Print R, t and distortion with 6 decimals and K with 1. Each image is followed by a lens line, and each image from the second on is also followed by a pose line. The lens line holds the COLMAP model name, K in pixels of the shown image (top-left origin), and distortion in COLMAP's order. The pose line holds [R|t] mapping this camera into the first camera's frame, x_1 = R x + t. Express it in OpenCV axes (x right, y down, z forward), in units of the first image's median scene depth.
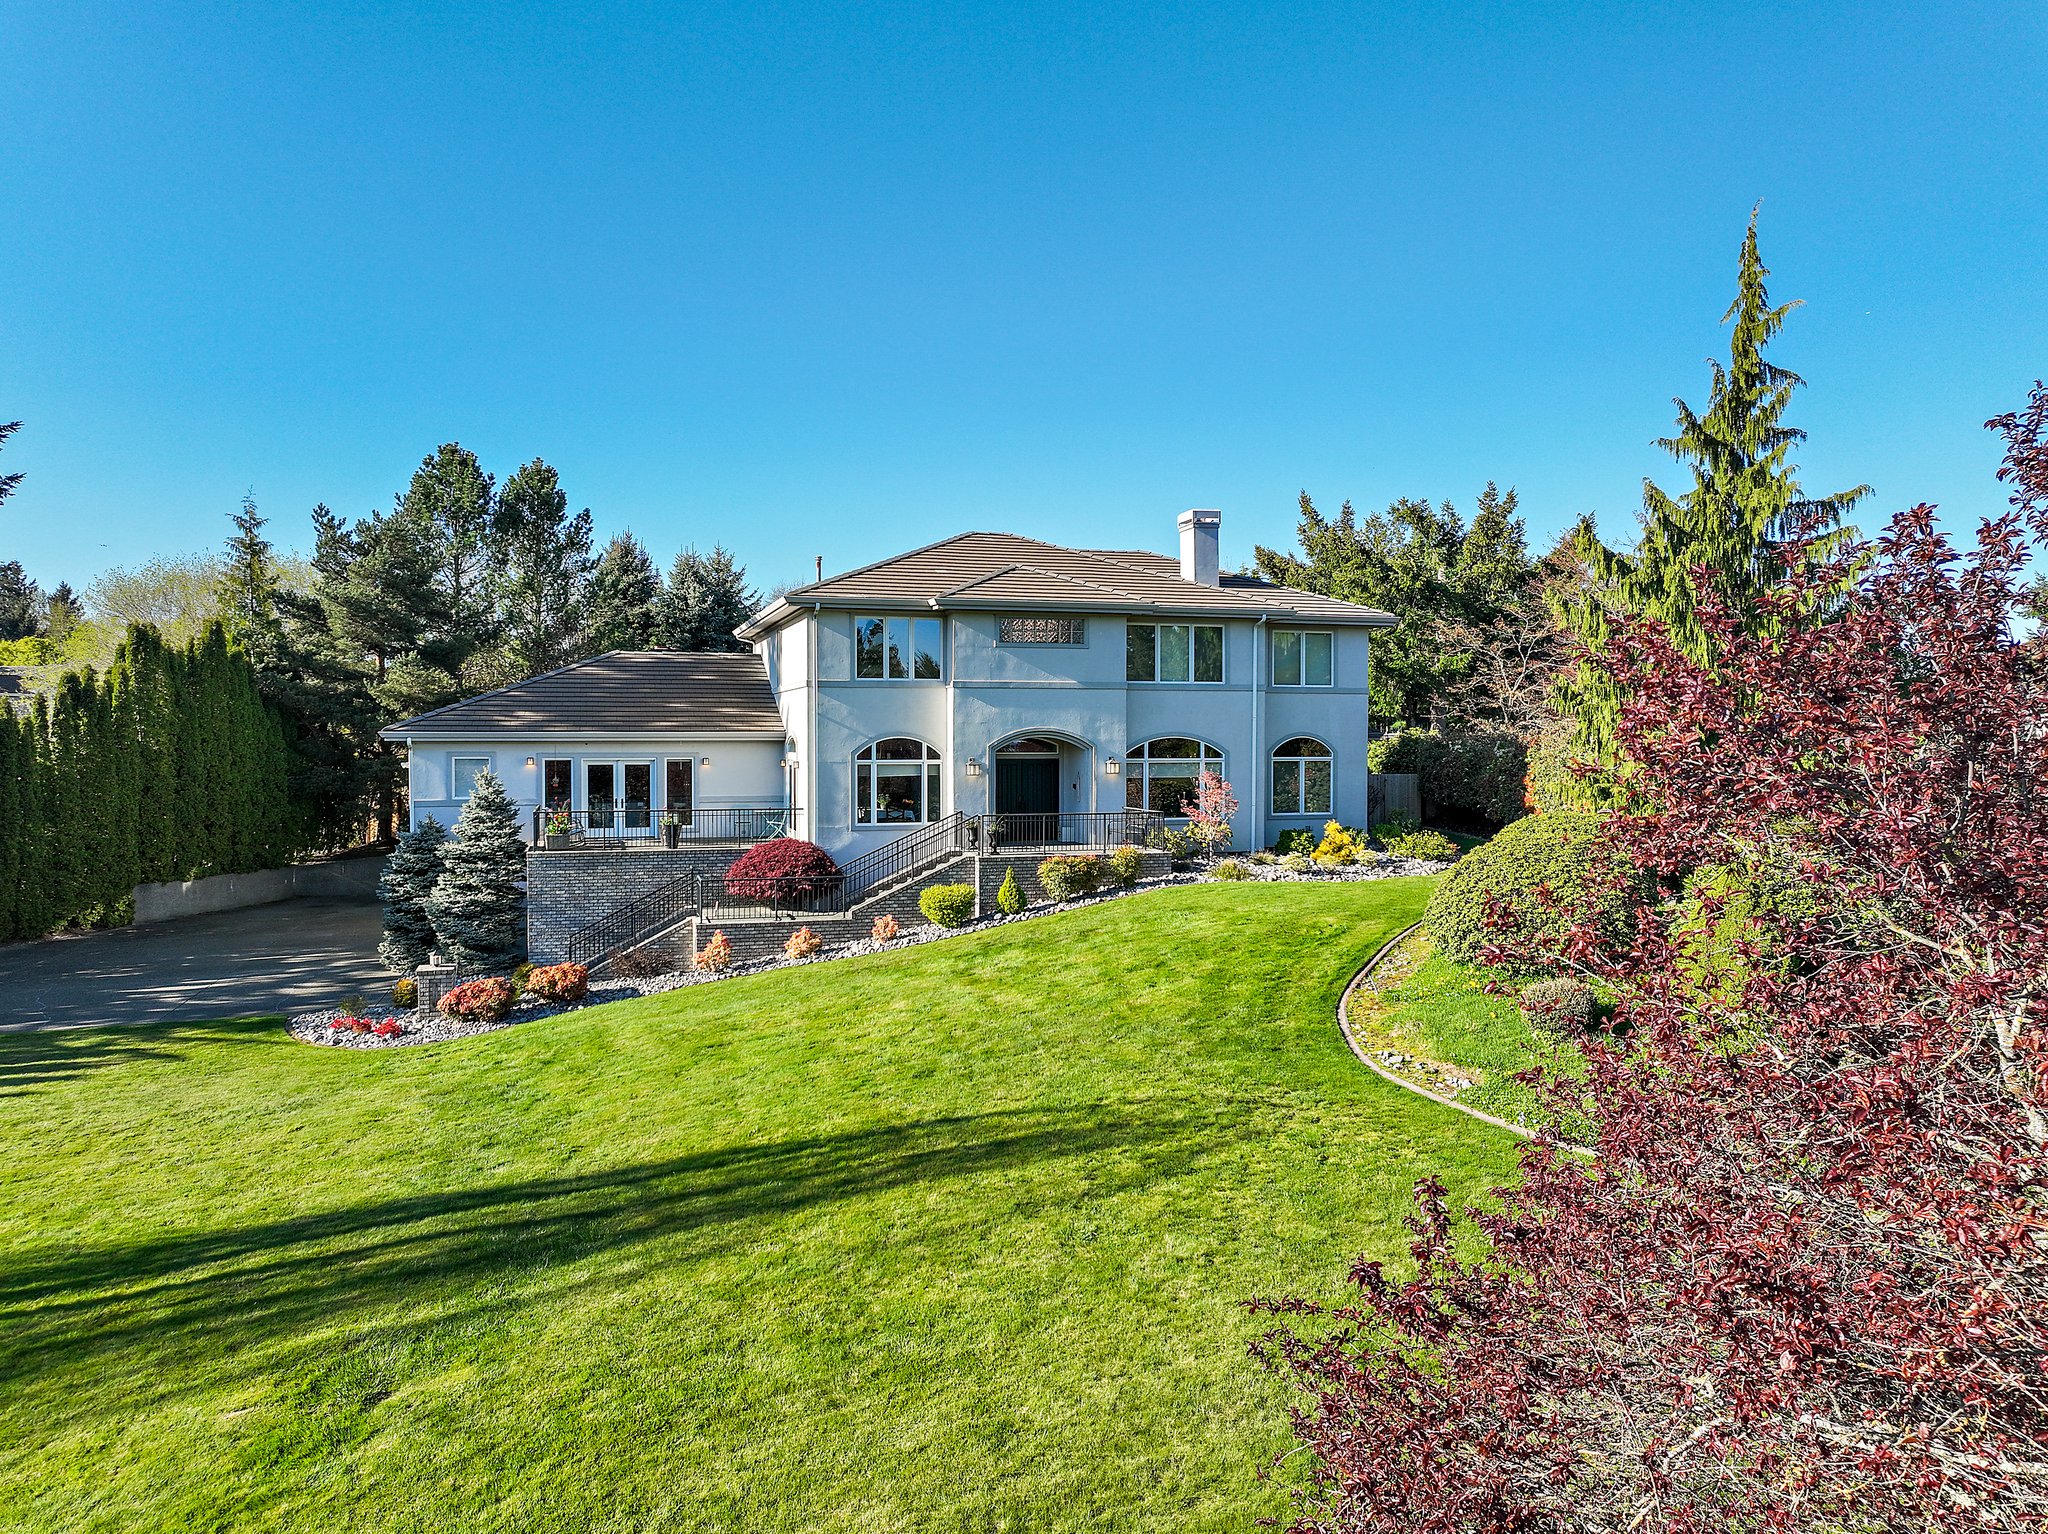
lens RADIAL K [[1446.5, 0, 1026.4], [0, 1446.5, 771.0], [0, 0, 1]] dist [0.000693, 0.011602]
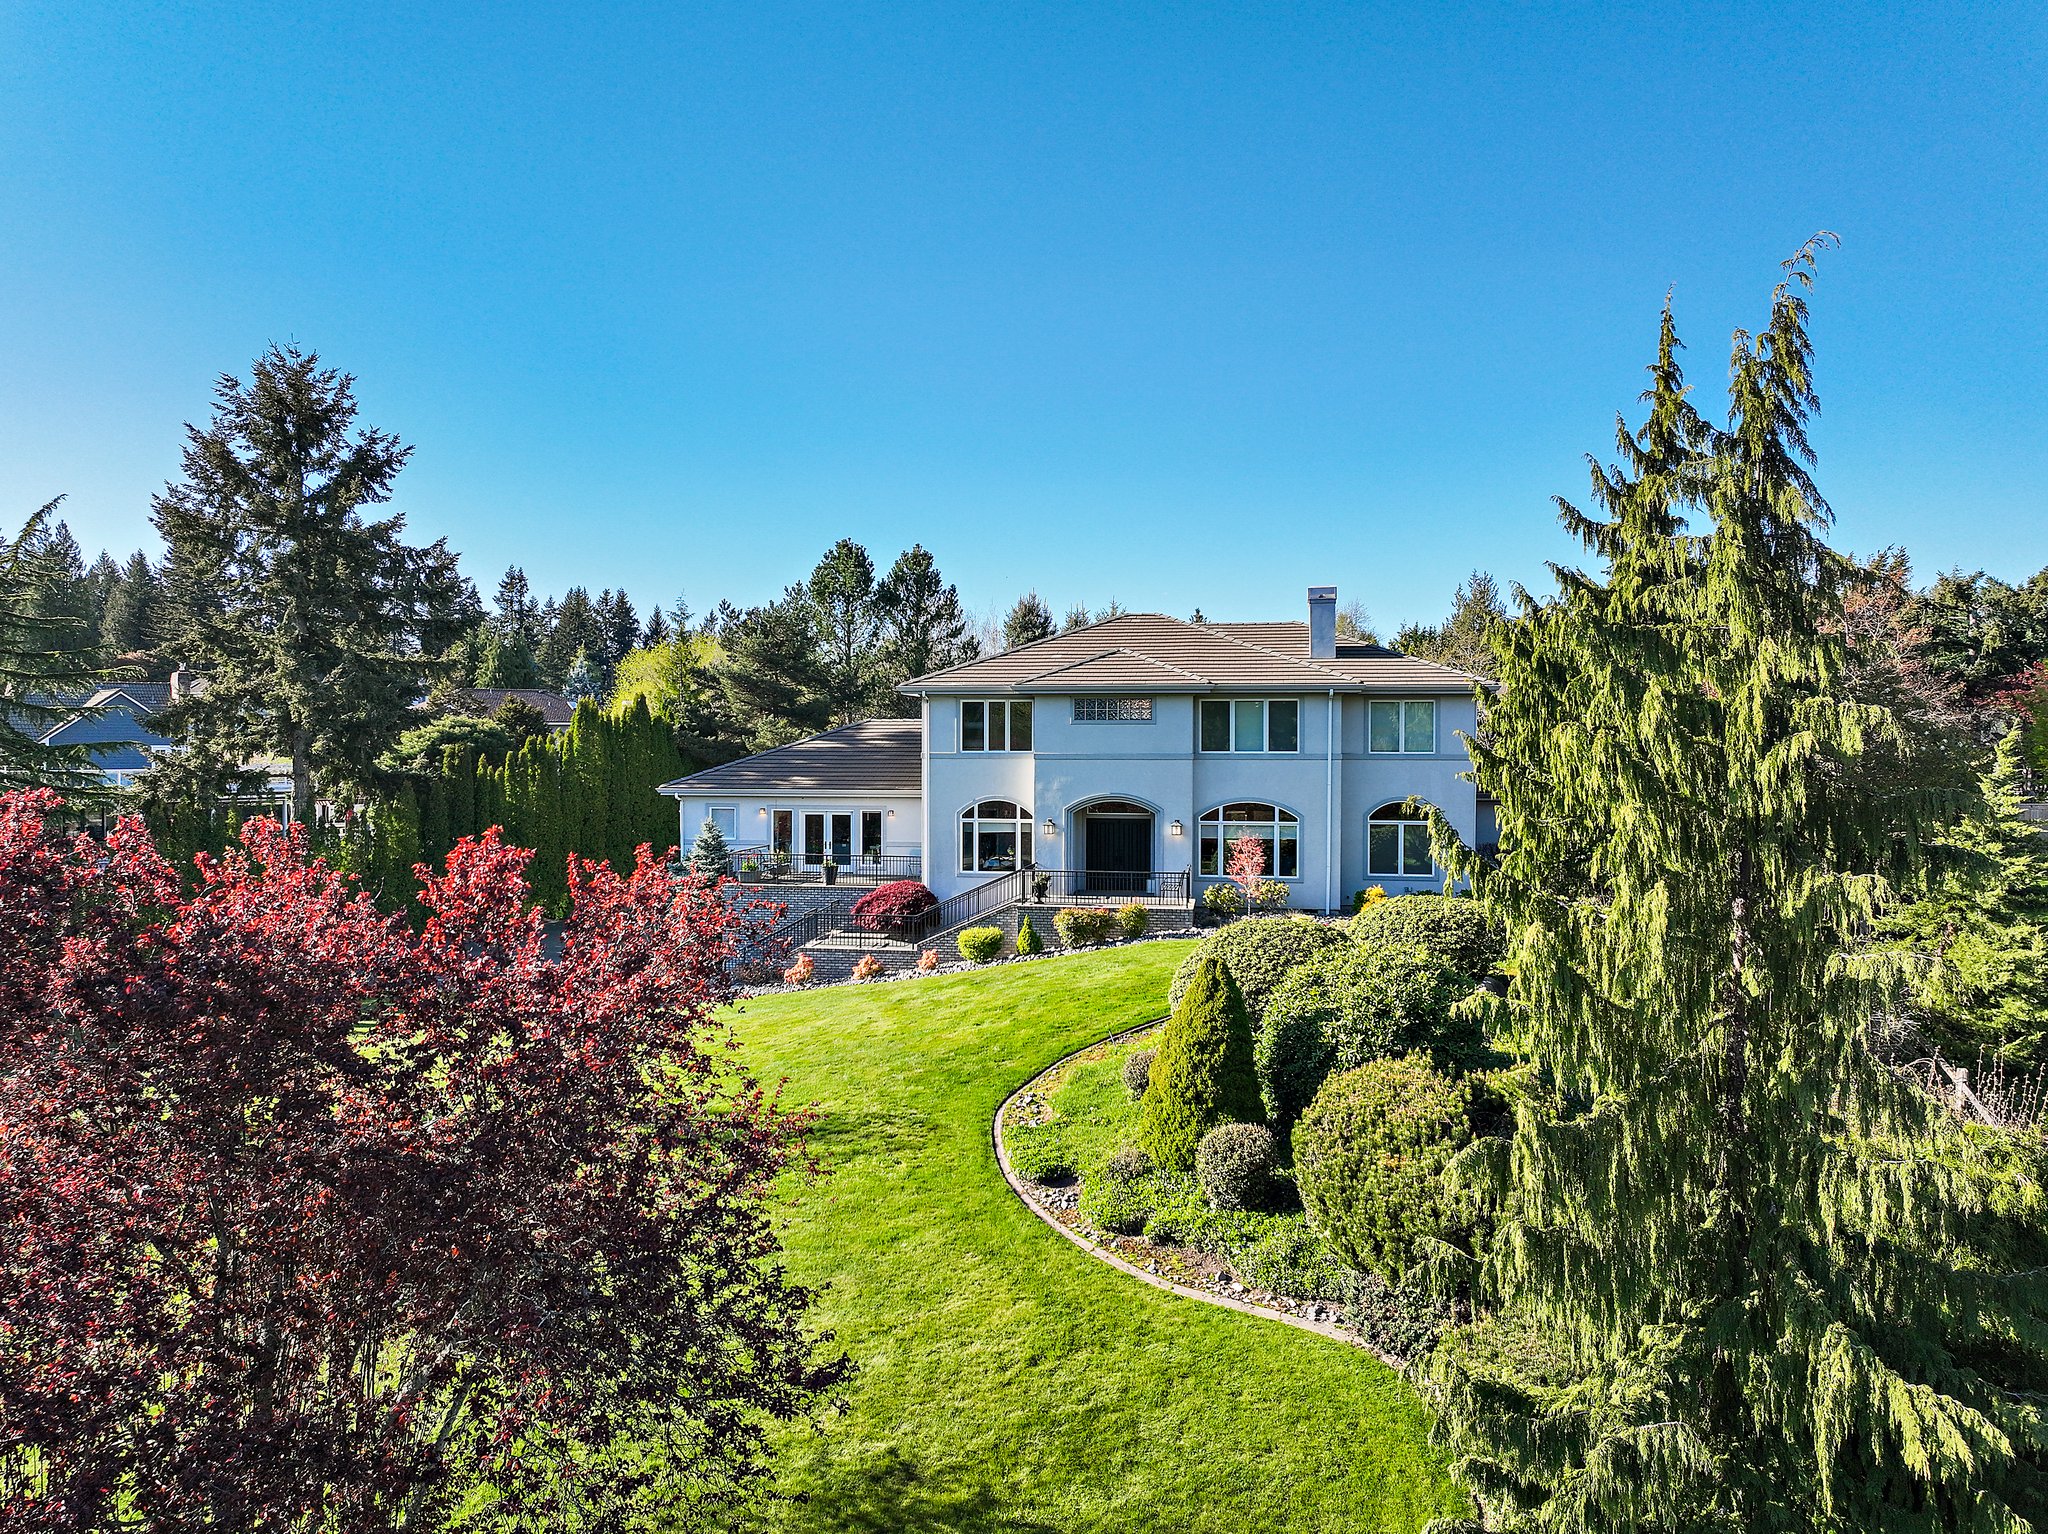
lens RADIAL K [[1446.5, 0, 1027.7], [0, 1446.5, 767.5], [0, 0, 1]] dist [0.000693, 0.011602]
pose [[0.899369, 0.009555, -0.437085, 0.427391], [-0.012802, 0.999908, -0.004483, -0.042182], [0.437002, 0.009628, 0.899409, -0.060356]]
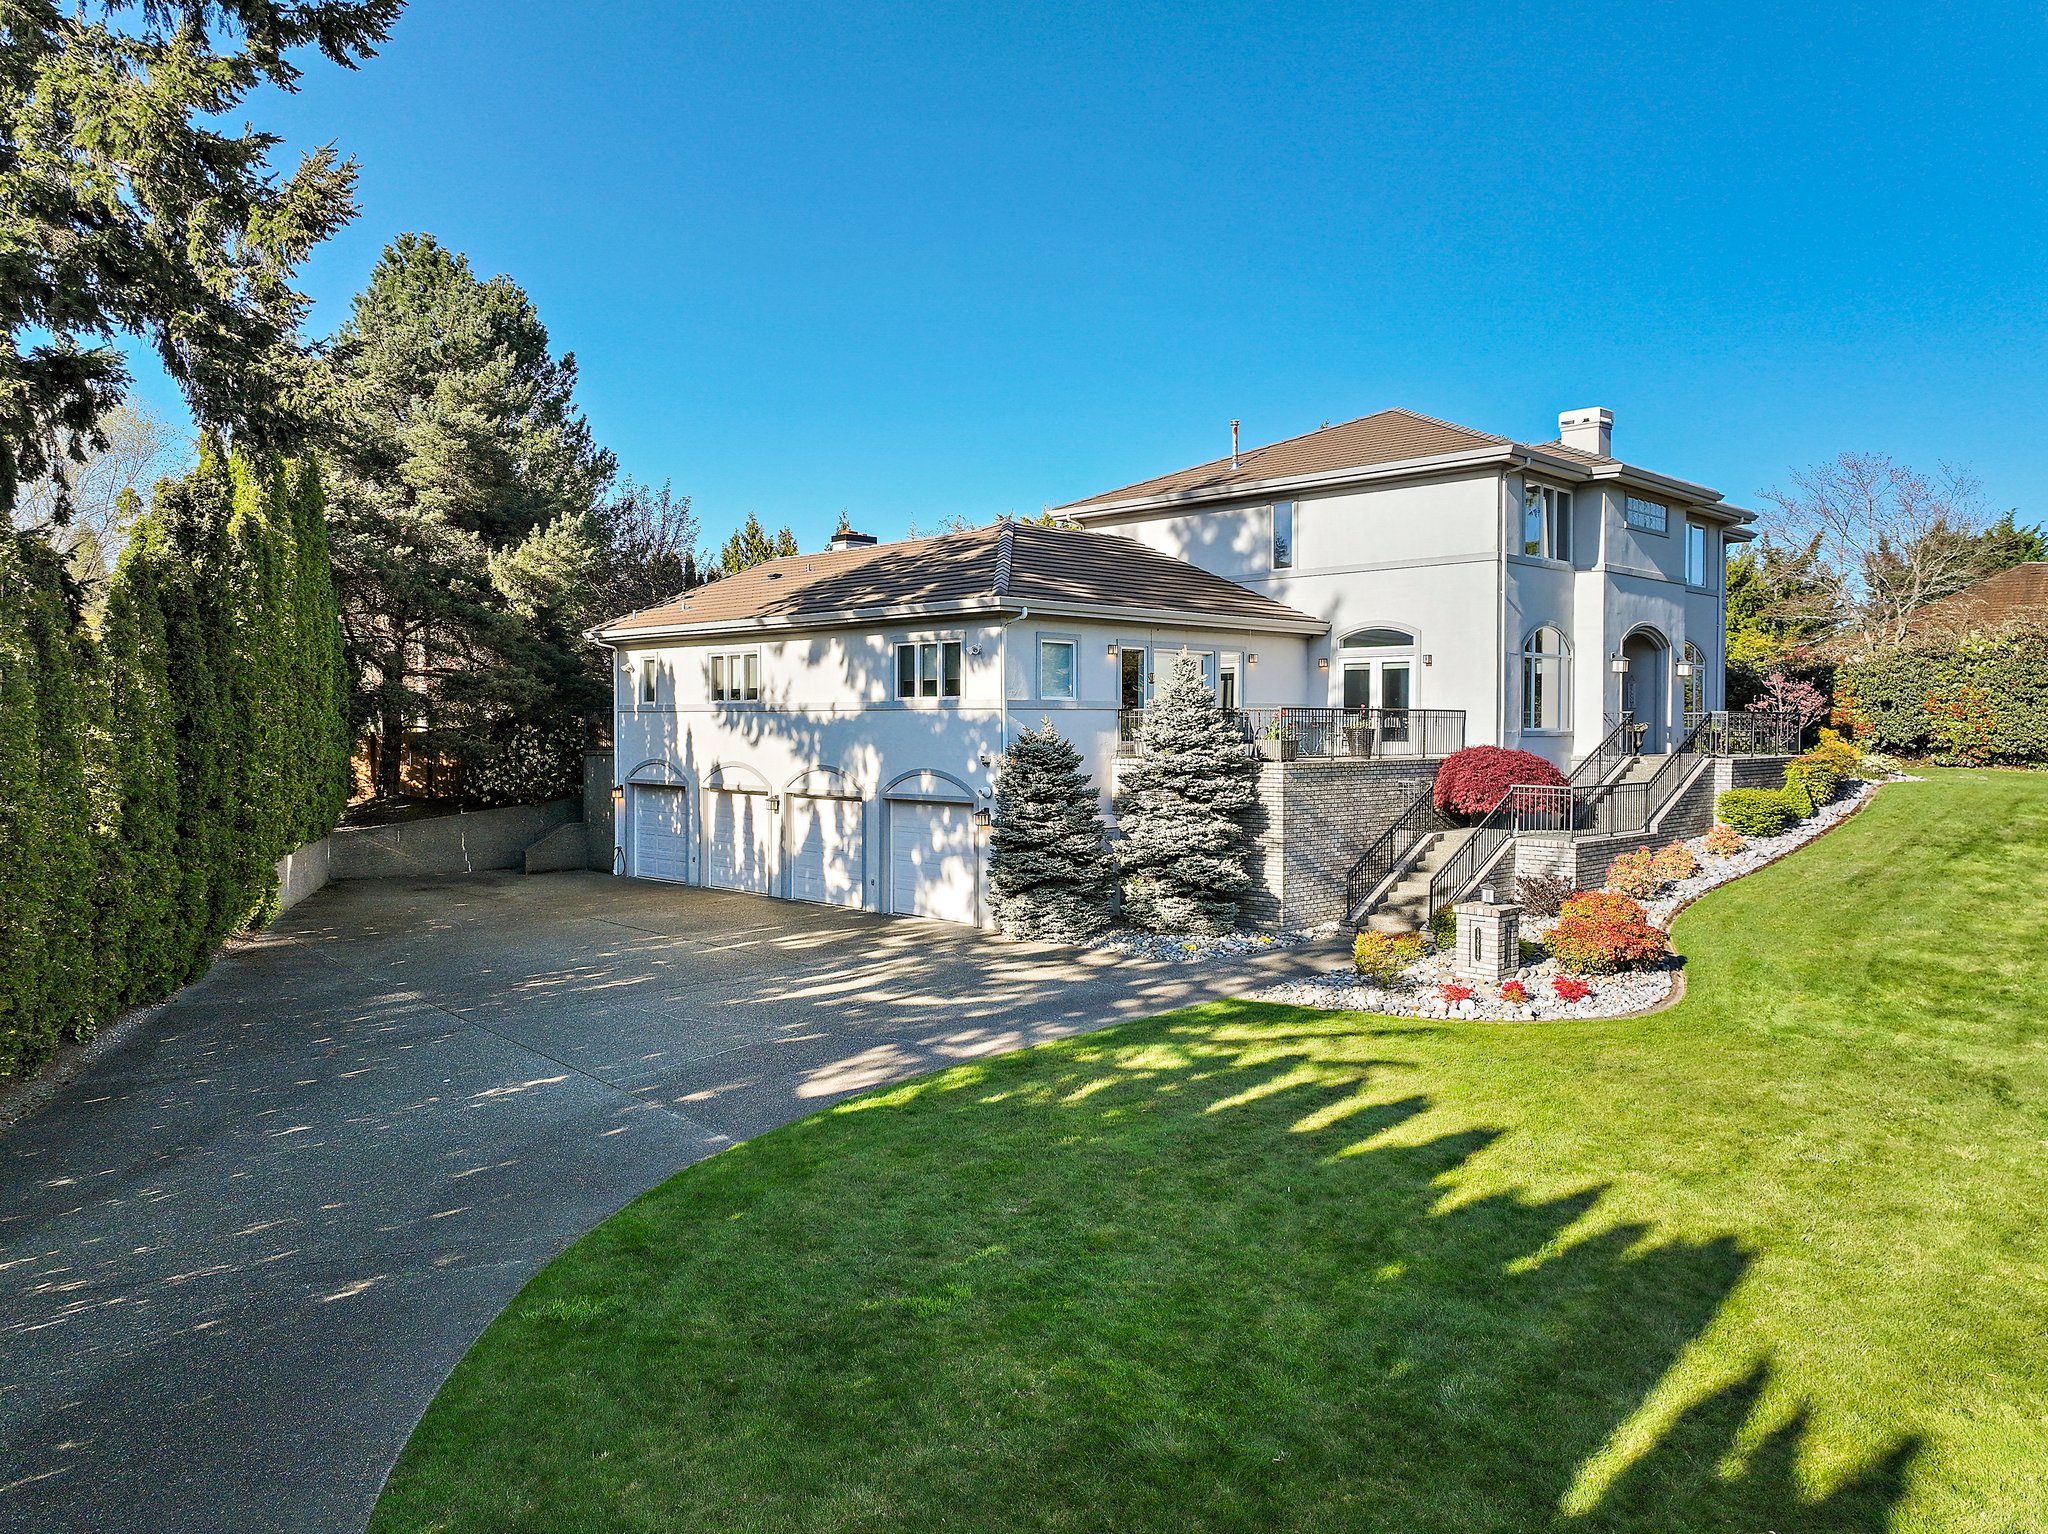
lens RADIAL K [[1446.5, 0, 1015.7], [0, 1446.5, 764.4], [0, 0, 1]] dist [0.000693, 0.011602]
pose [[0.881693, -0.012276, 0.471664, -0.715721], [0.011017, 0.999925, 0.005431, 0.045654], [-0.471696, 0.000408, 0.881761, 0.371900]]
